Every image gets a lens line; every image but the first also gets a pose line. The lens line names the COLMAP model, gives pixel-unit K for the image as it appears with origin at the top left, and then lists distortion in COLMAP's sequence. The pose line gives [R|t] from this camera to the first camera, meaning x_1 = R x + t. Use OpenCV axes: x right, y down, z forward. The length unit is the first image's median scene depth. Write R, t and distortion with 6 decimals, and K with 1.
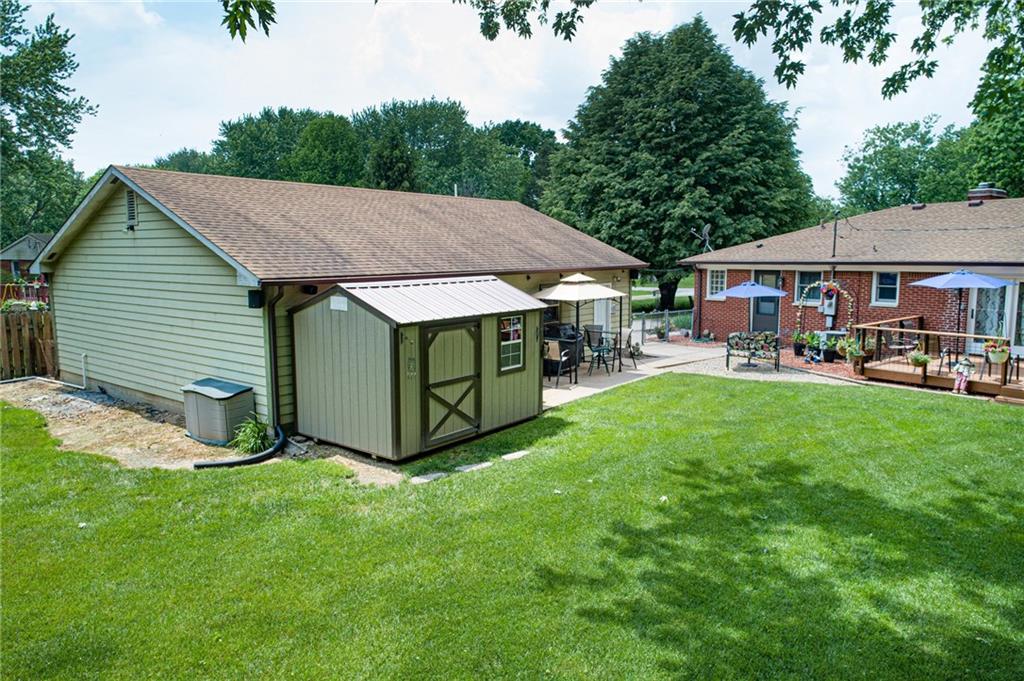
lens RADIAL K [[695.9, 0, 512.2], [0, 695.9, 343.9], [0, 0, 1]] dist [0.000171, 0.009973]
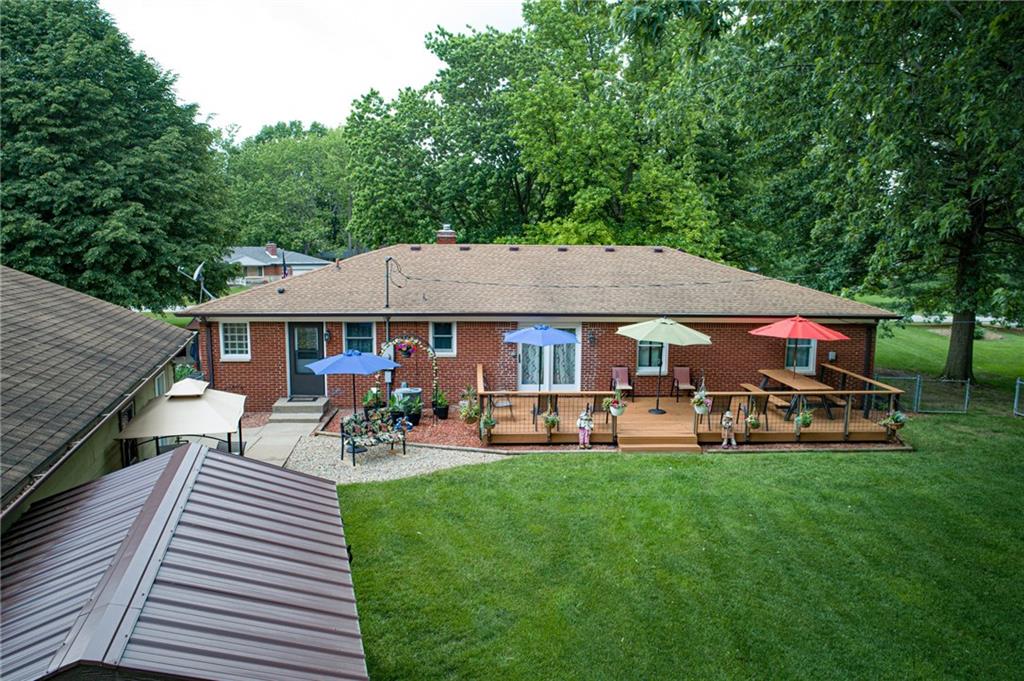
lens RADIAL K [[695.9, 0, 510.5], [0, 695.9, 340.0], [0, 0, 1]] dist [0.000171, 0.009973]
pose [[0.563281, -0.101335, 0.820028, -0.231645], [0.095029, 0.993811, 0.057534, -0.135716], [-0.820783, 0.045518, 0.569424, 0.397045]]
